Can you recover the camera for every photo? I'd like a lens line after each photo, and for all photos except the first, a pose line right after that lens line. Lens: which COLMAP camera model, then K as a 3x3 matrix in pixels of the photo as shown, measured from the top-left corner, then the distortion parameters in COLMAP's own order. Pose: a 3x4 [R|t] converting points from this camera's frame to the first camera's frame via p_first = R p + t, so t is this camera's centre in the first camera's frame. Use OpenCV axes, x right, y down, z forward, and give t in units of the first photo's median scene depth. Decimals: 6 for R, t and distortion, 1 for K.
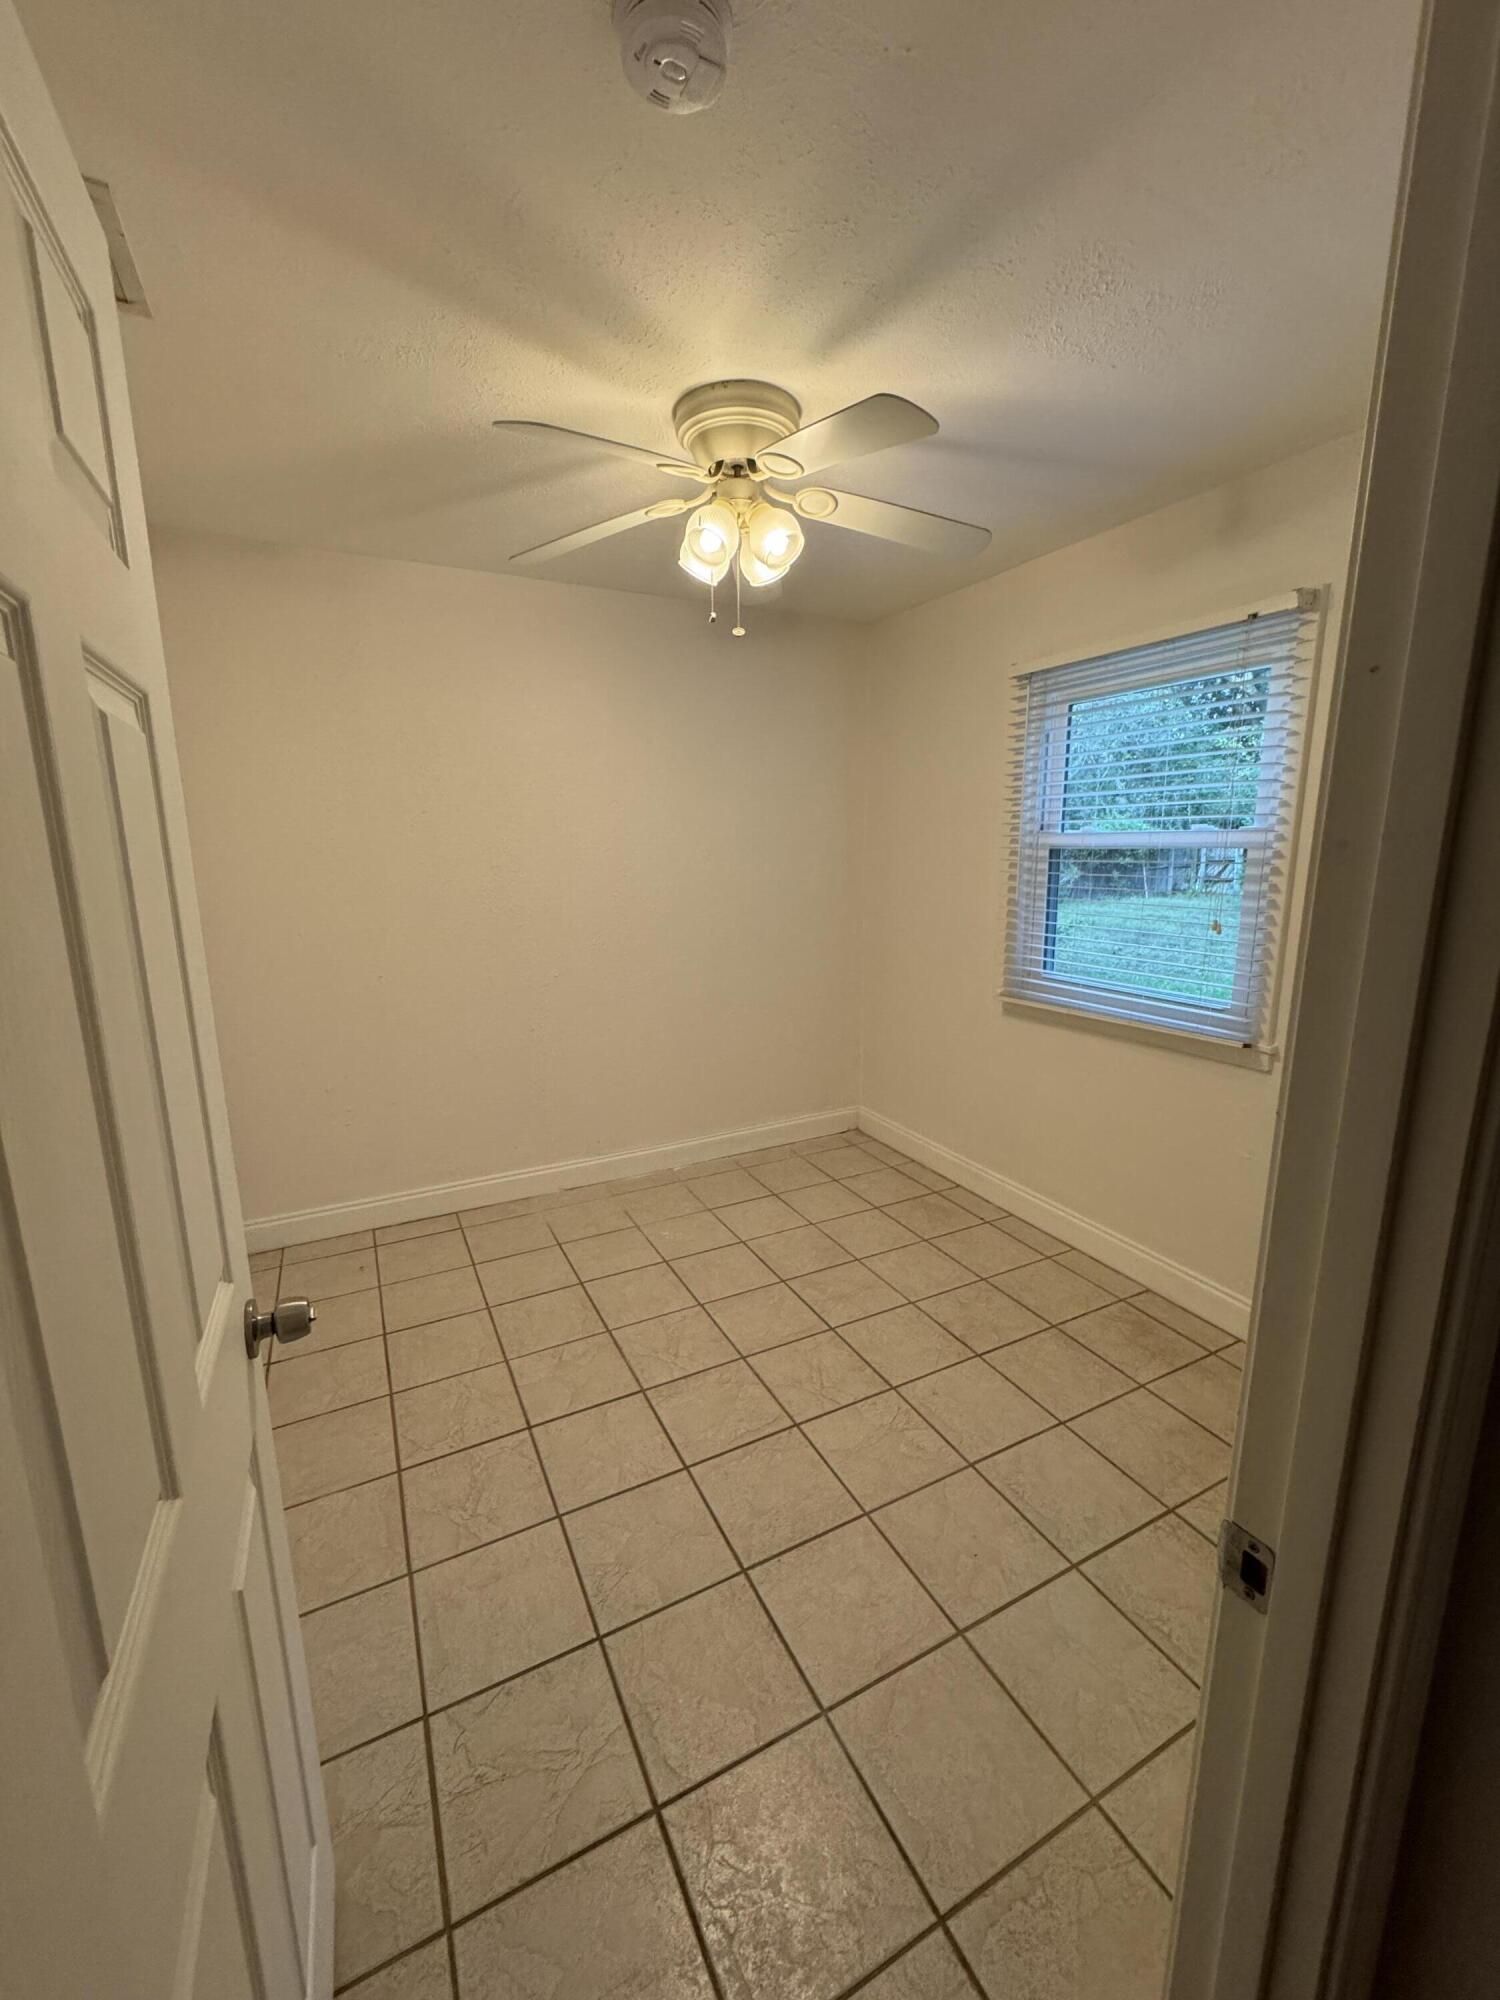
lens RADIAL K [[798.3, 0, 752.2], [0, 798.3, 1003.7], [0, 0, 1]] dist [-0.002409, 0.000551]
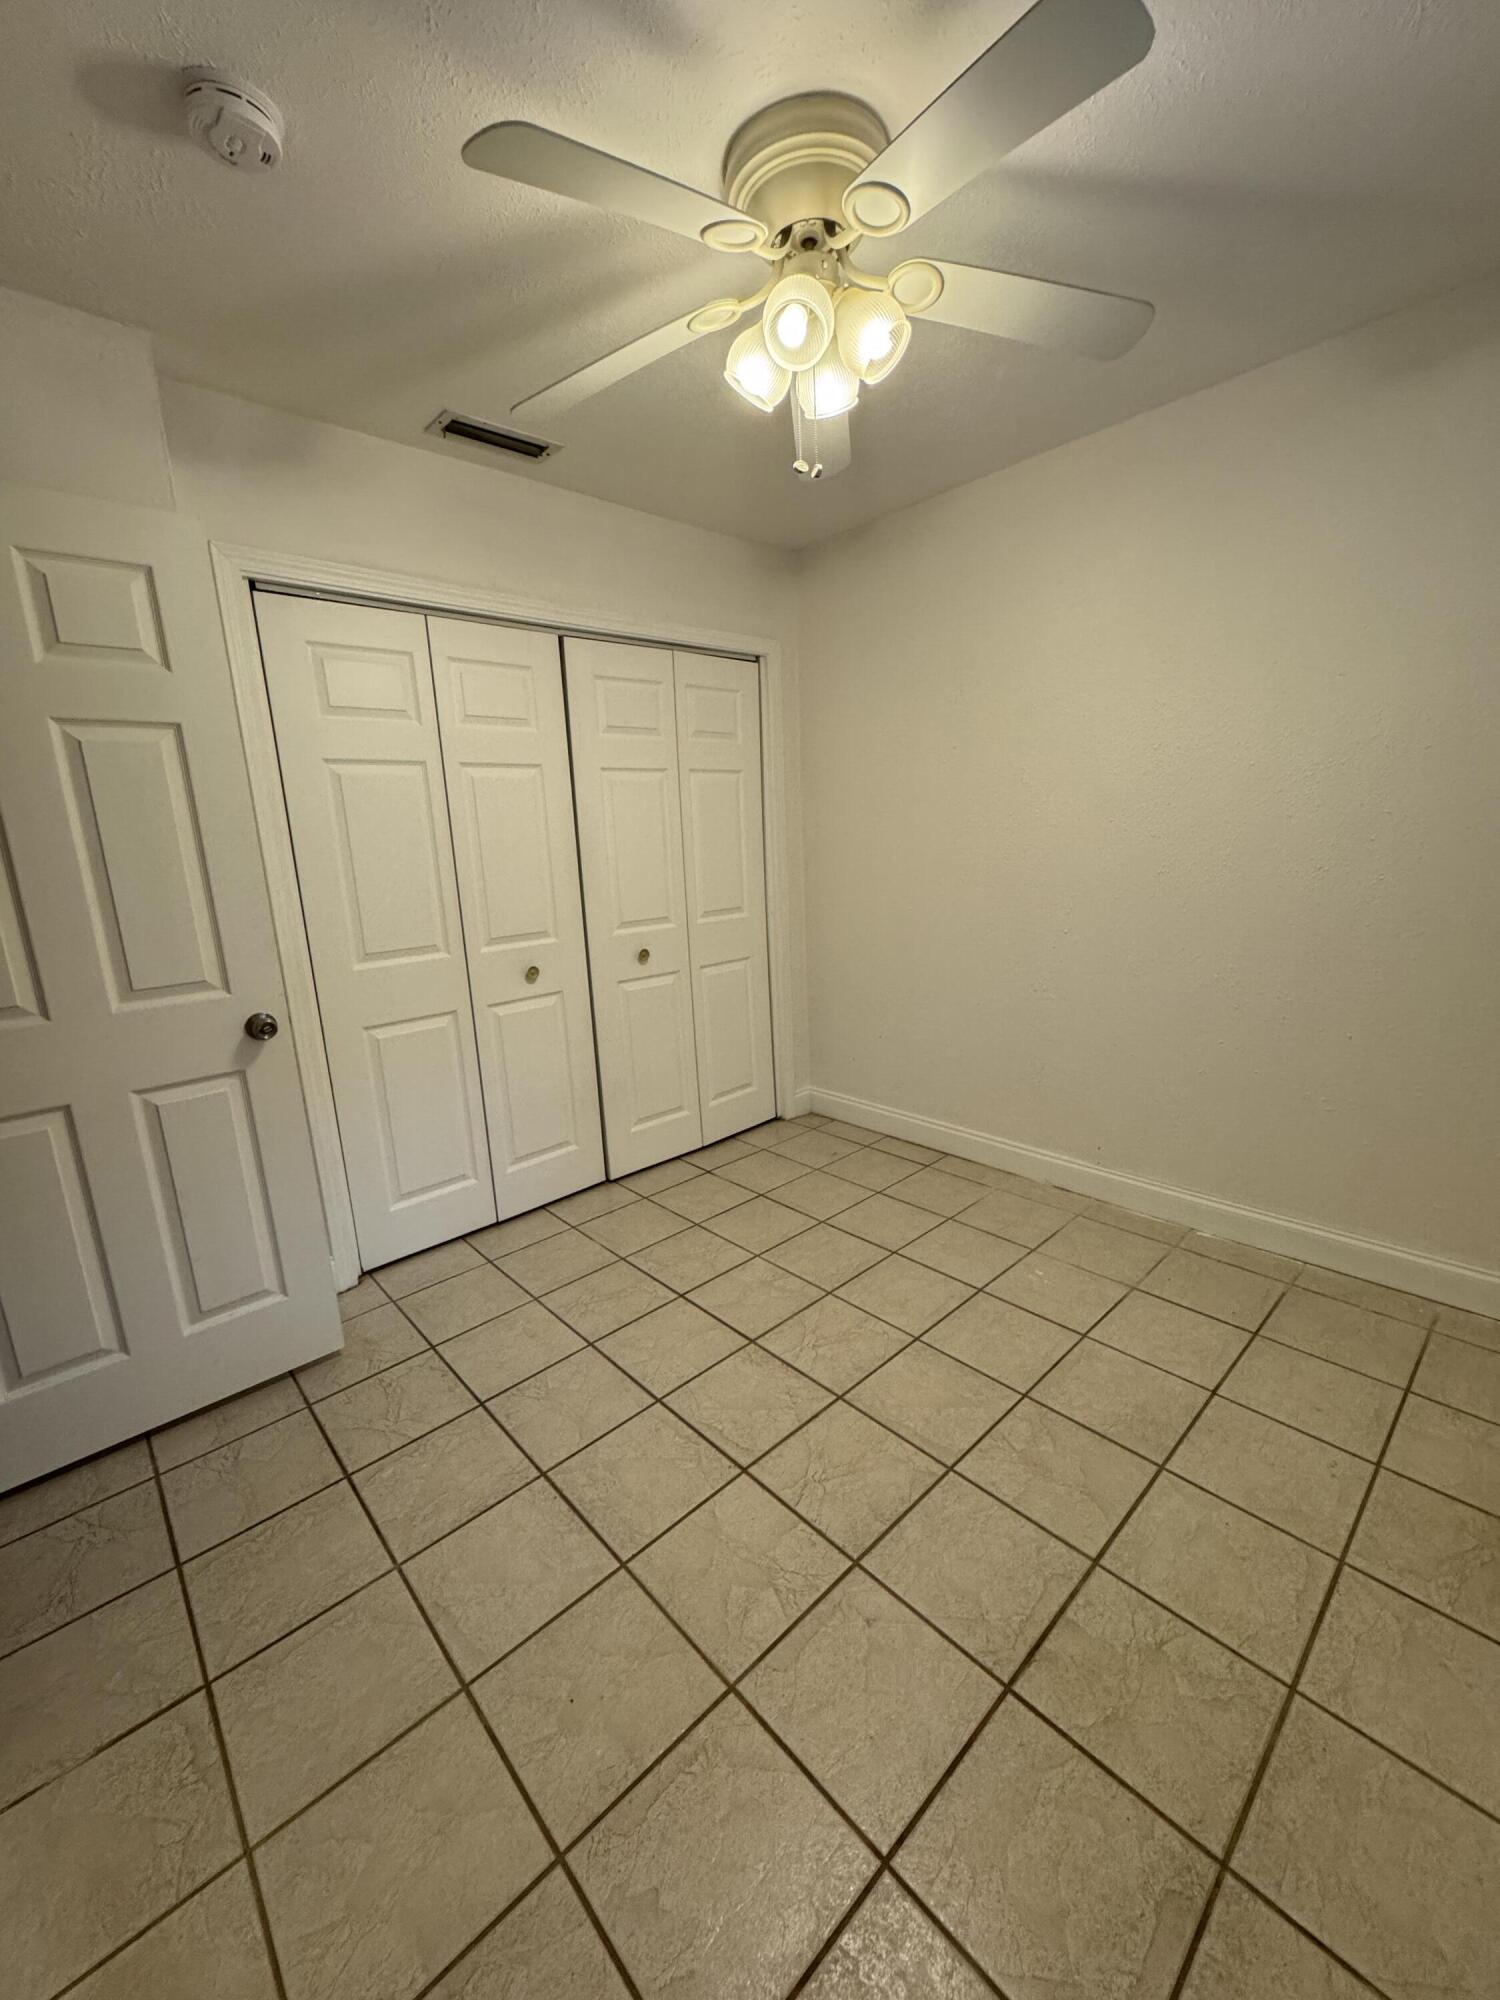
lens RADIAL K [[798.3, 0, 748.2], [0, 798.3, 999.2], [0, 0, 1]] dist [-0.002409, 0.000551]
pose [[0.264605, 0.195672, -0.944297, 0.629349], [-0.148130, 0.975825, 0.160697, -0.069015], [0.952912, 0.097358, 0.287193, 0.610906]]
